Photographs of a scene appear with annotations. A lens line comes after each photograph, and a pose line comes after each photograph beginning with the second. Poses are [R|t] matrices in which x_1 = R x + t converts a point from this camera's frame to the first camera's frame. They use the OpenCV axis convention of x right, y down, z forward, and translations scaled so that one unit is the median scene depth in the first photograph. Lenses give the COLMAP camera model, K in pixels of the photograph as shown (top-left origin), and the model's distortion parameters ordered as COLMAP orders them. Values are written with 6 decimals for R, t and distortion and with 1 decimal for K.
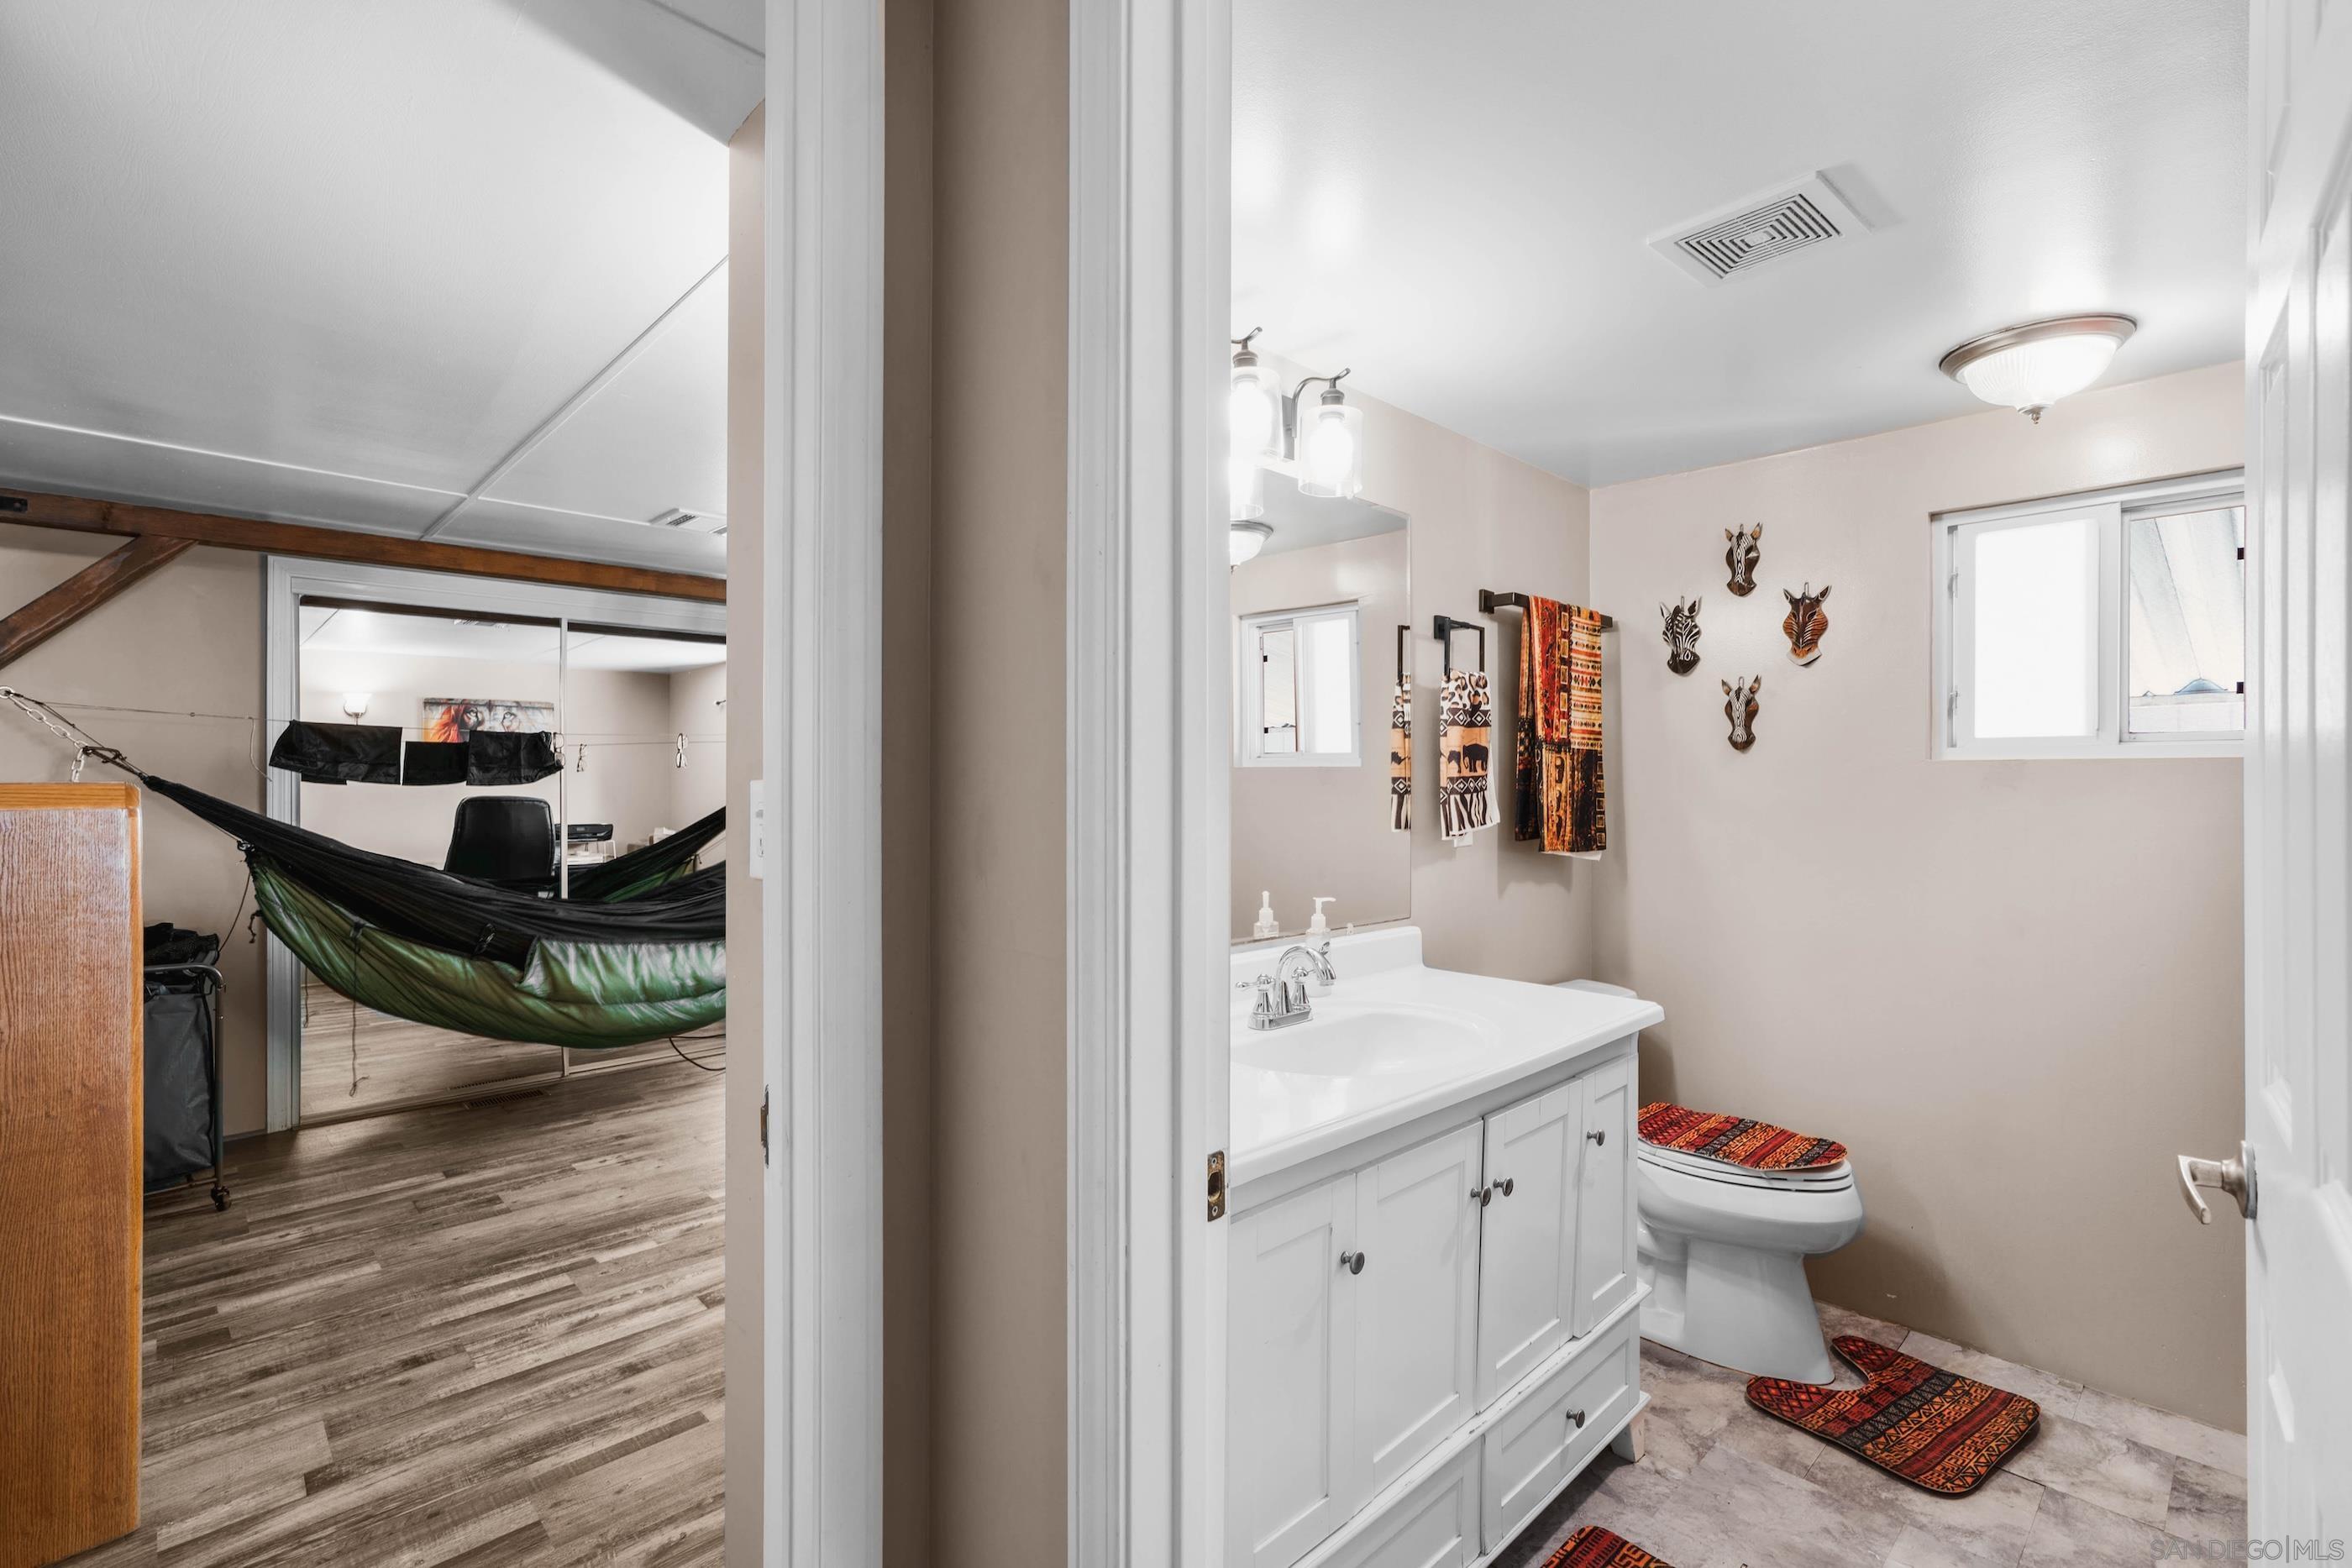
lens RADIAL K [[1062.5, 0, 1164.9], [0, 1062.5, 774.7], [0, 0, 1]] dist [-0.005343, 0.007087]
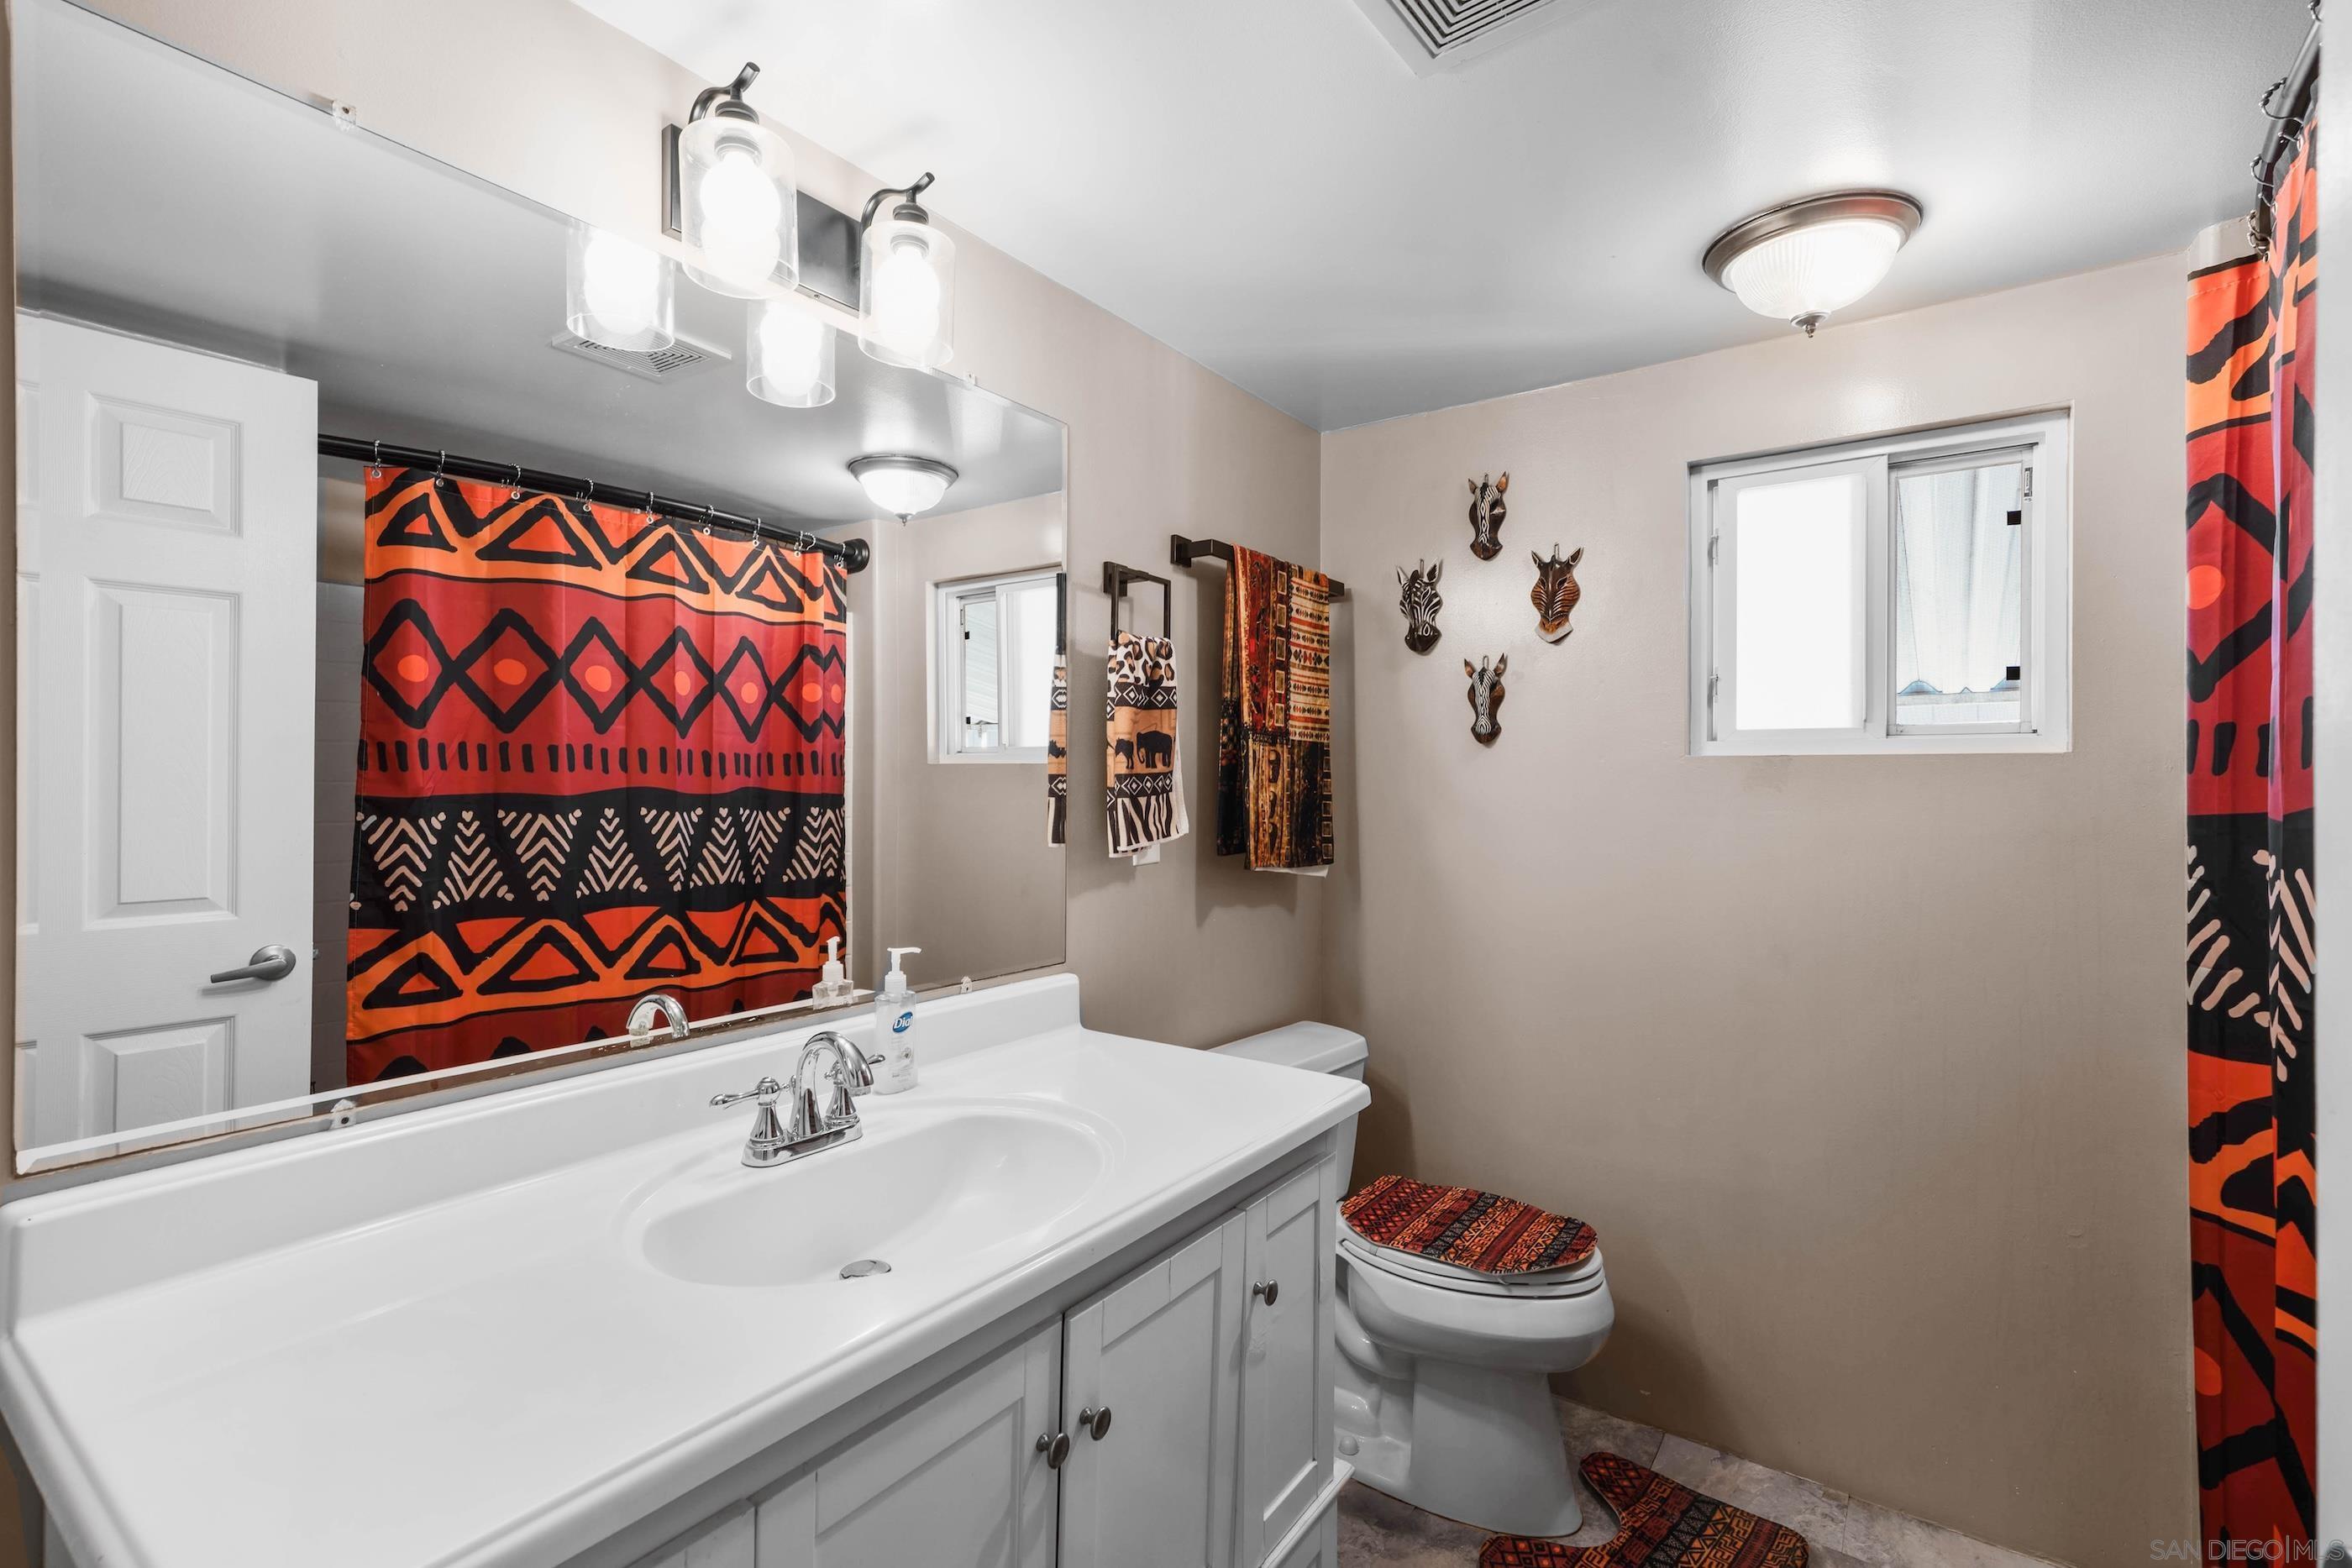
lens RADIAL K [[1062.5, 0, 1172.6], [0, 1062.5, 775.0], [0, 0, 1]] dist [-0.005343, 0.007087]
pose [[0.983226, 0.002489, 0.182375, 0.169664], [-0.002475, 0.999997, -0.000304, 0.002765], [-0.182375, -0.000152, 0.983229, 0.254373]]
